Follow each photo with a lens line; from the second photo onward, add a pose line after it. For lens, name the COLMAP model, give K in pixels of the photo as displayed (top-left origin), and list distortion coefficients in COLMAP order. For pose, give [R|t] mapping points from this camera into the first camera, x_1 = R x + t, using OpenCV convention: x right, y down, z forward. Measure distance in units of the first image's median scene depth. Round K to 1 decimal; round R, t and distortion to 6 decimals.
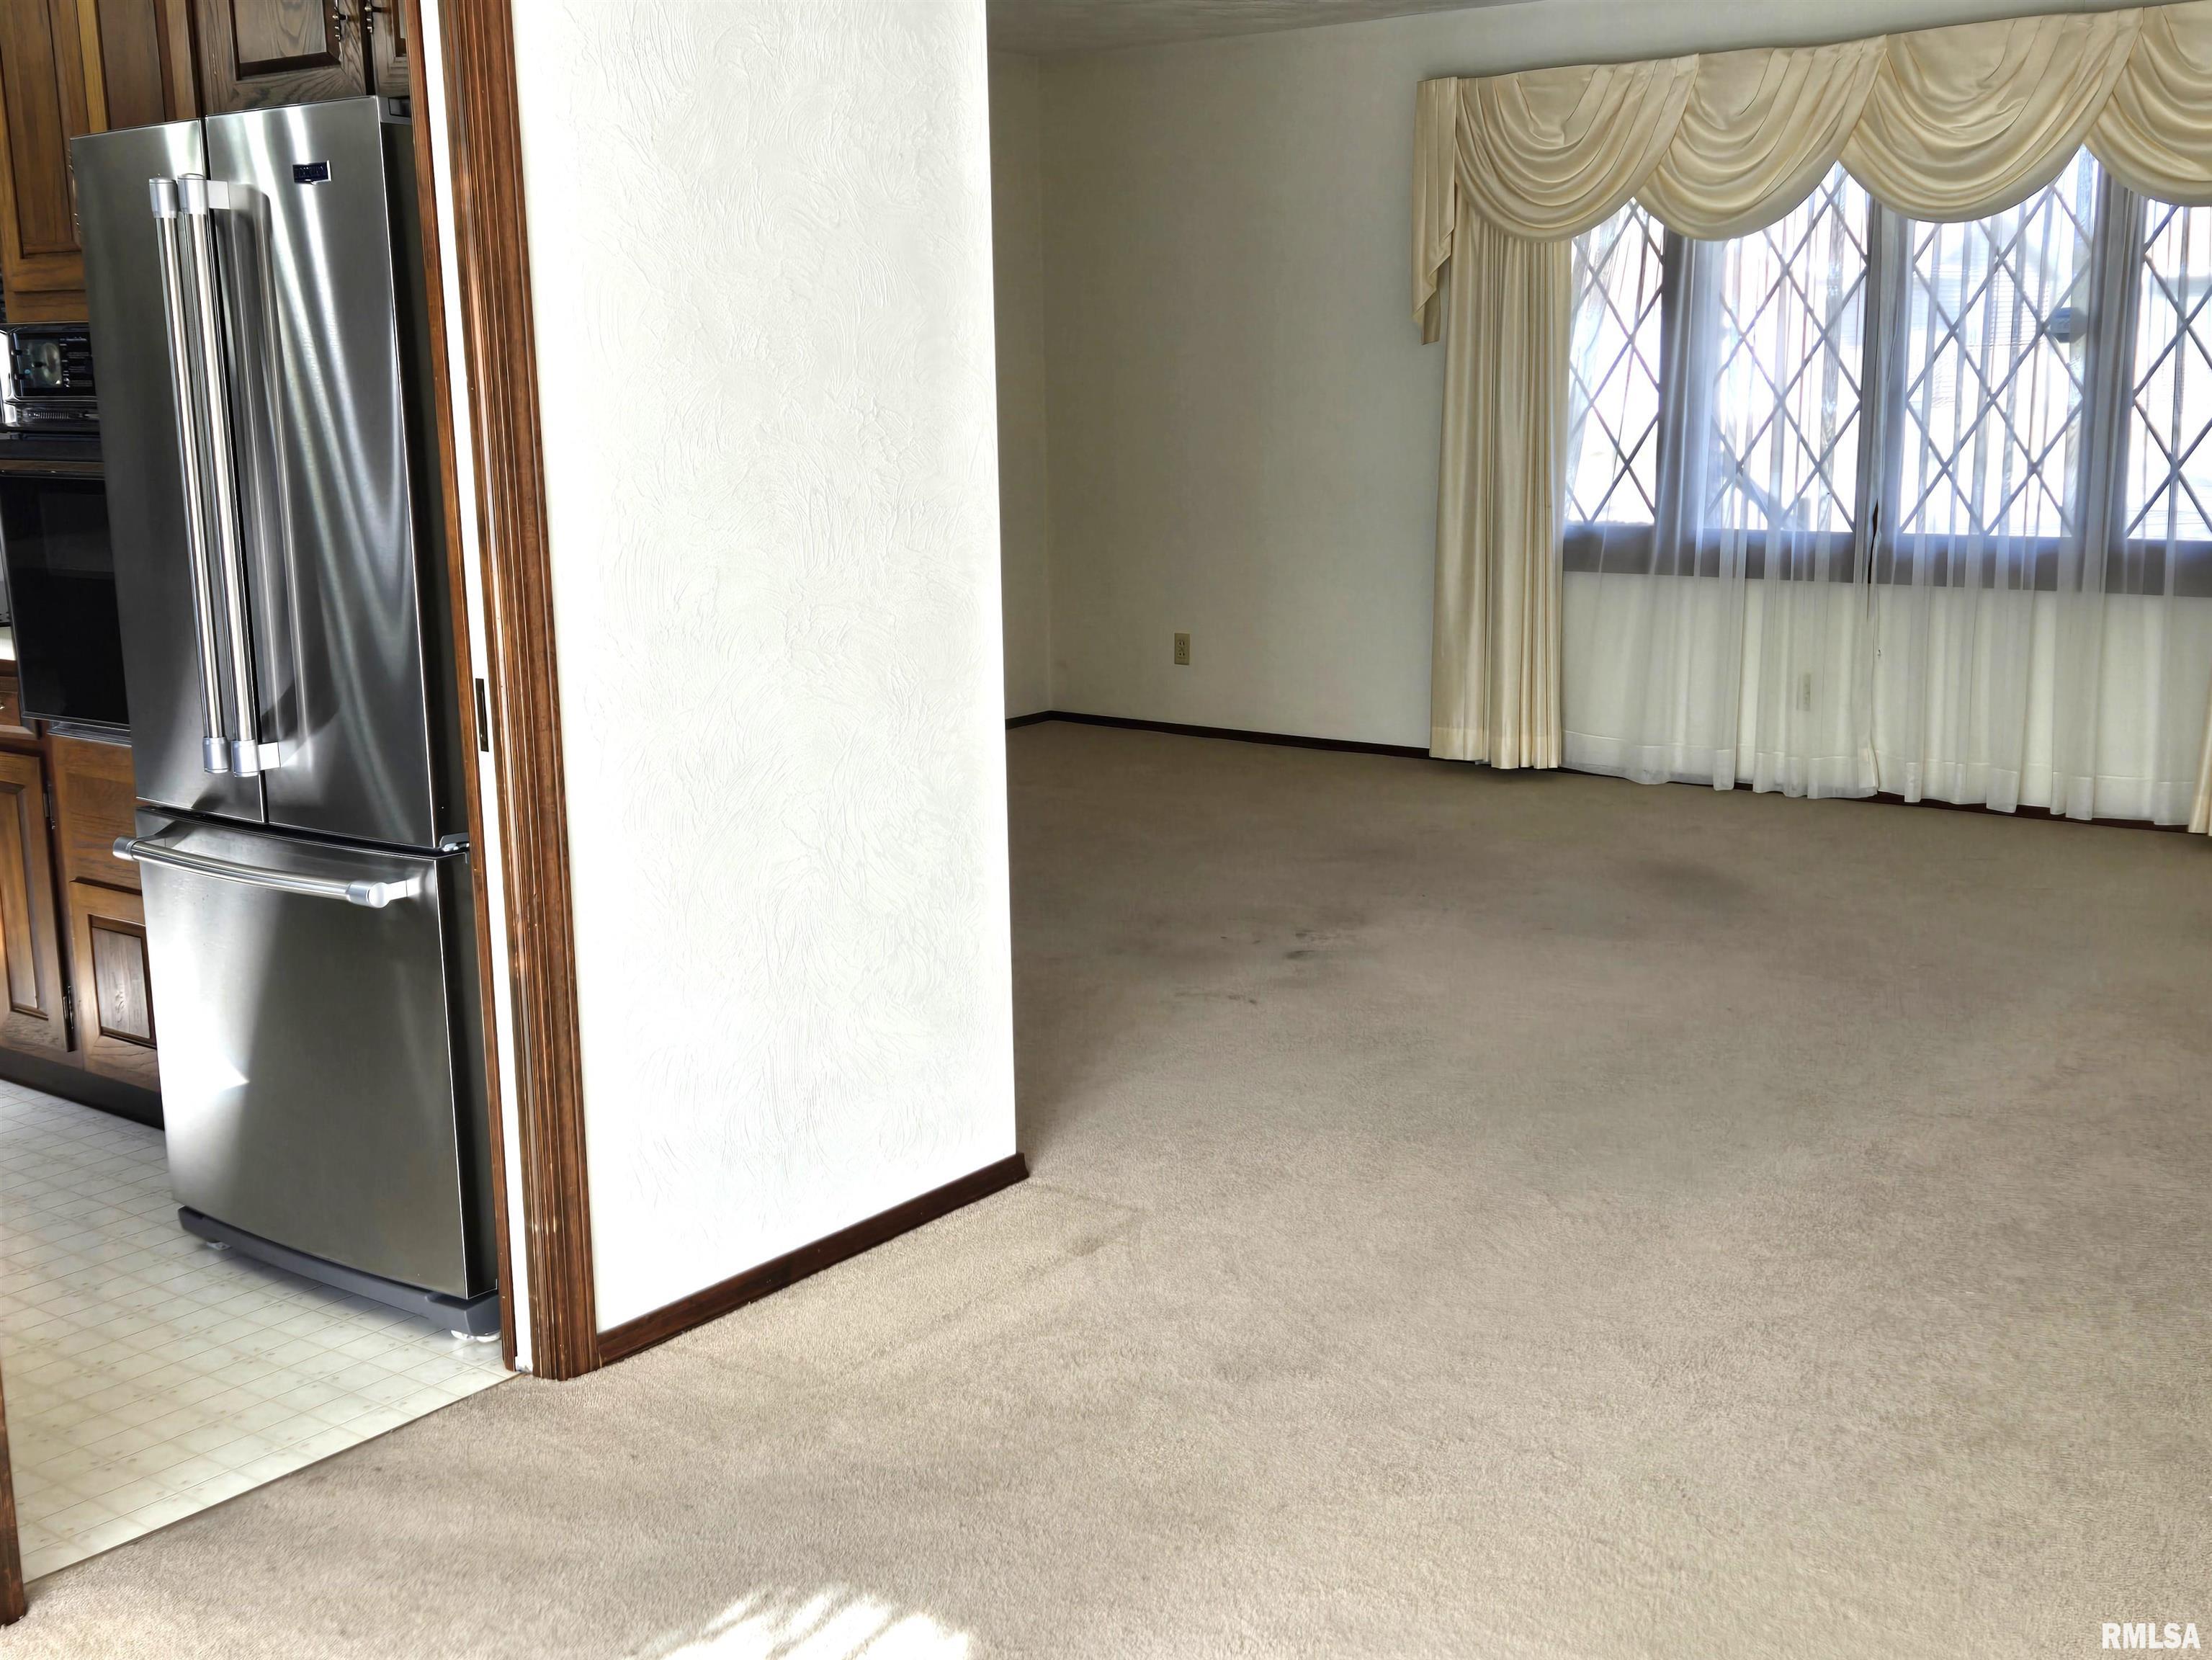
lens RADIAL K [[2318.4, 0, 1093.7], [0, 2318.4, 829.8], [0, 0, 1]] dist [0.044927, 0.000000]
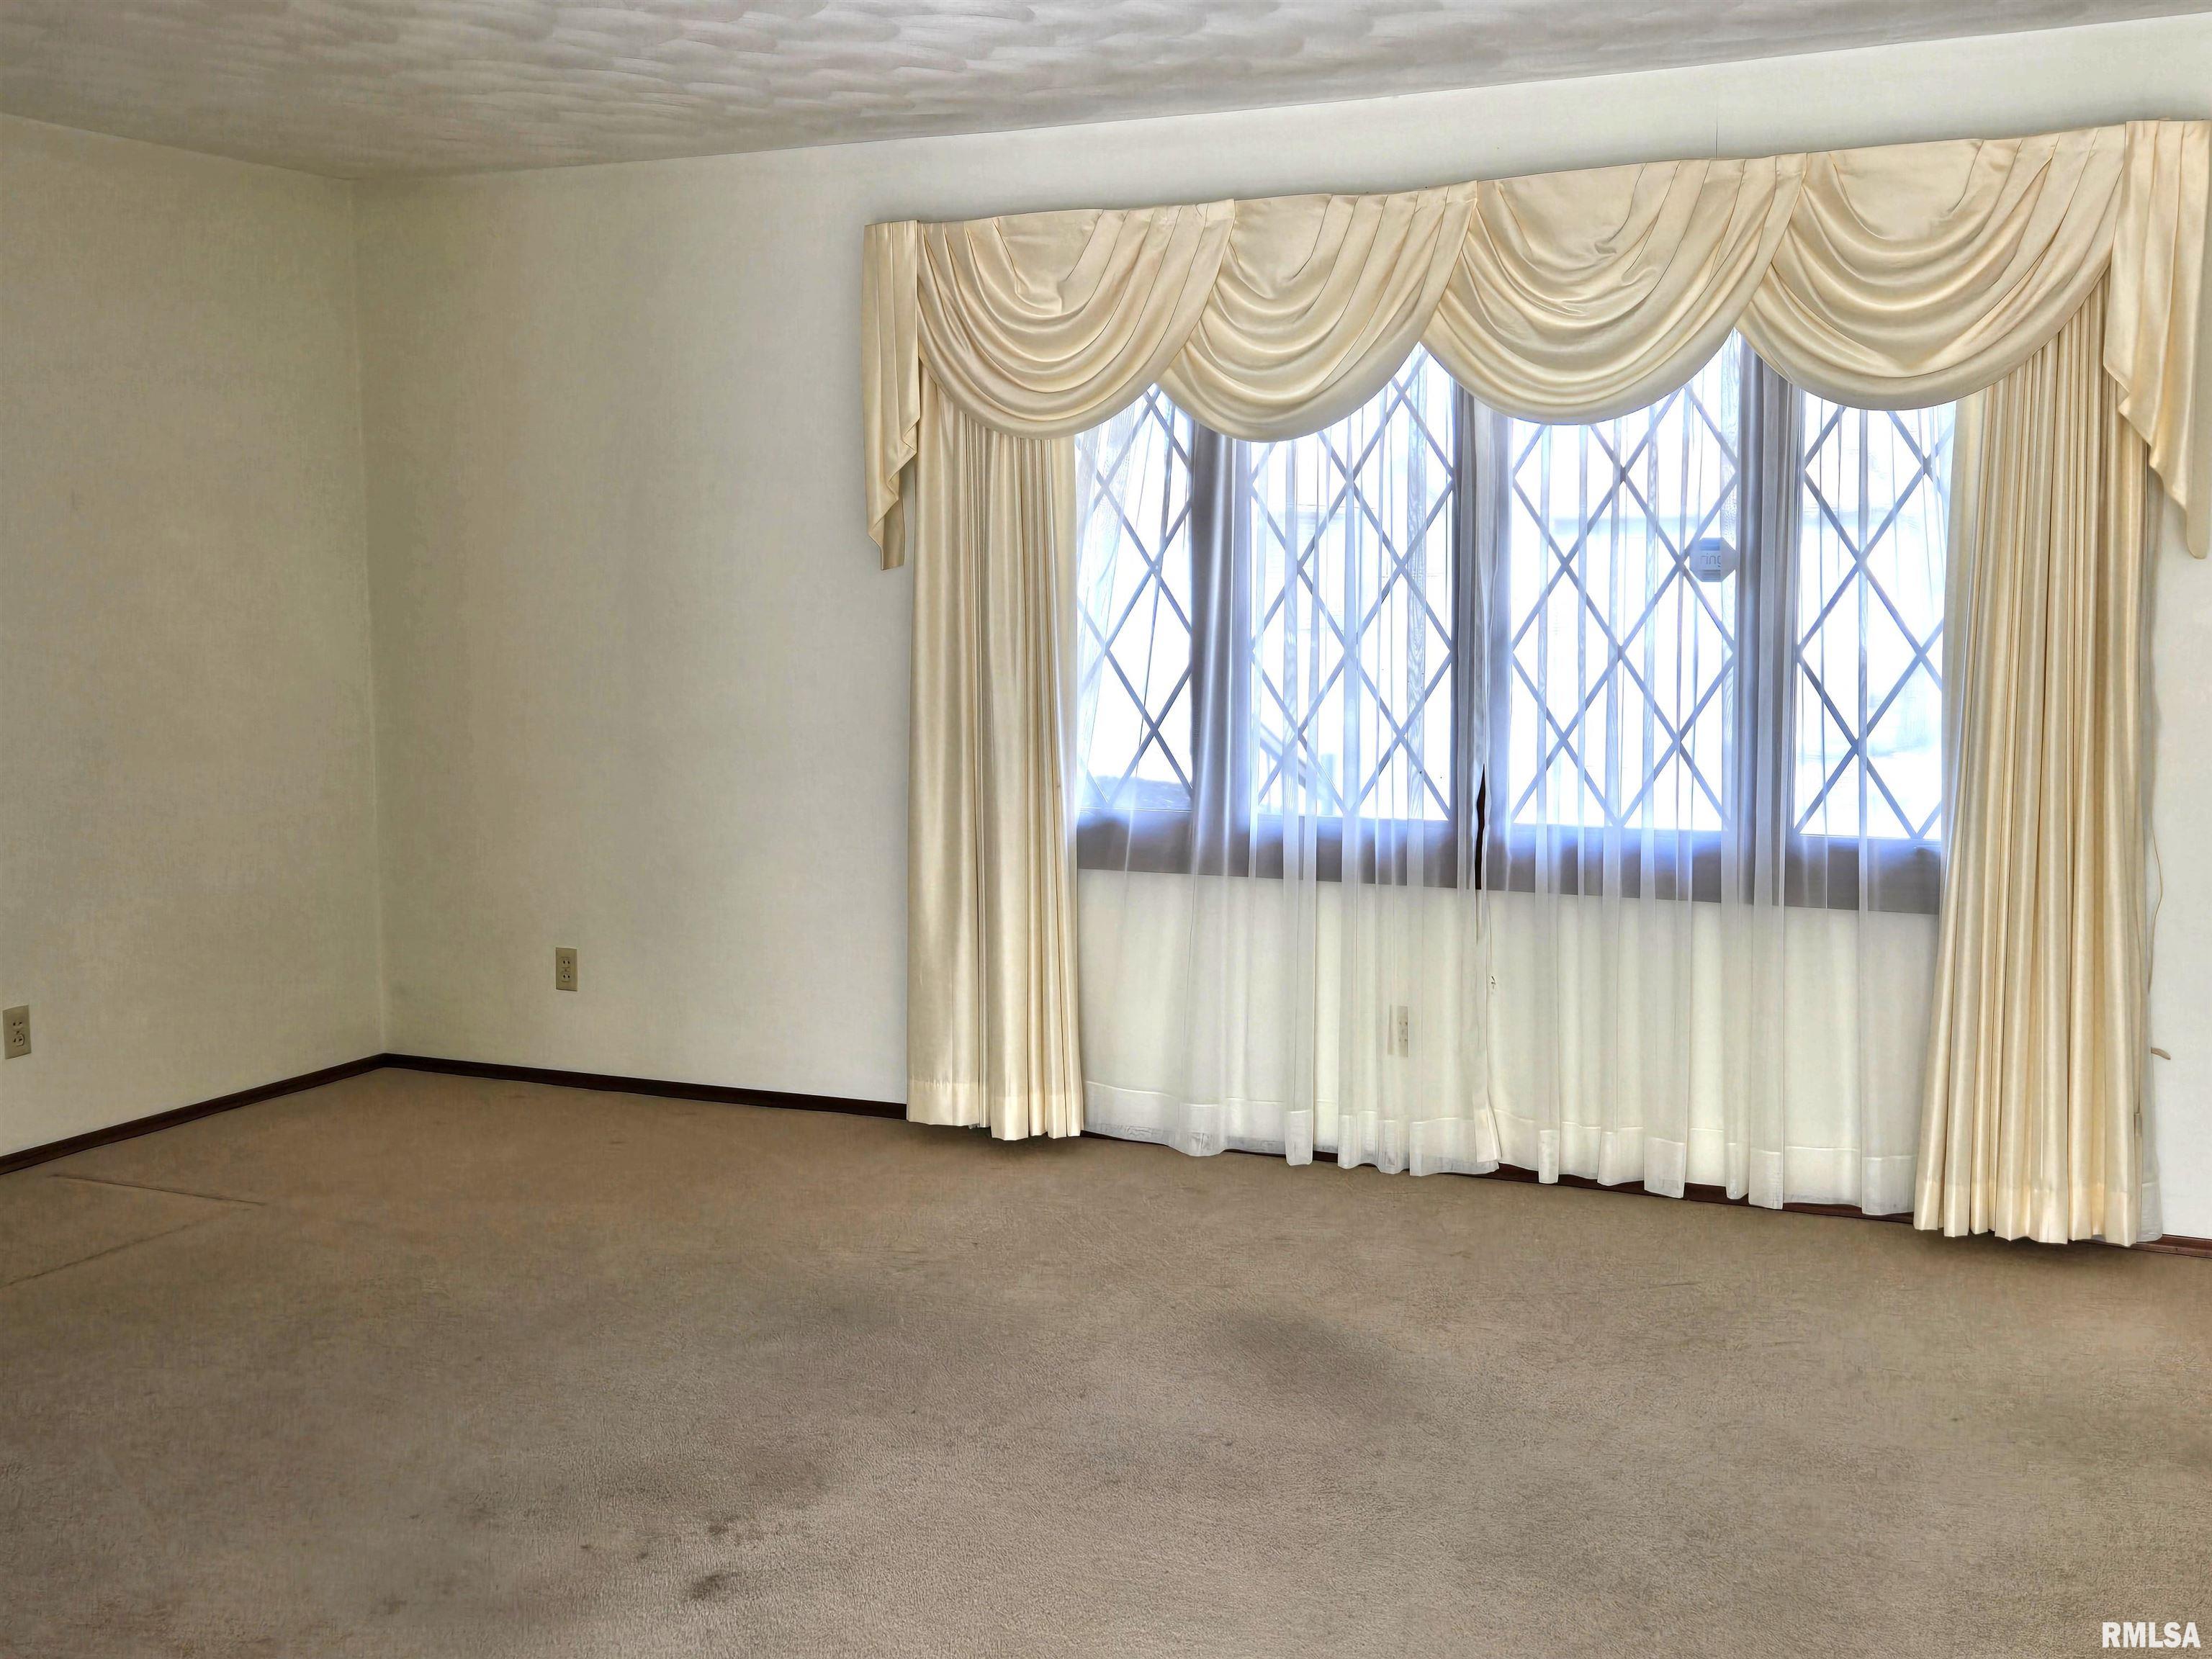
lens RADIAL K [[2318.1, 0, 1113.9], [0, 2318.1, 835.4], [0, 0, 1]] dist [0.044927, 0.000000]
pose [[0.970676, -0.013187, 0.240028, 0.036710], [0.035346, 0.995471, -0.088249, -0.060300], [-0.237777, 0.094146, 0.966746, 0.293949]]
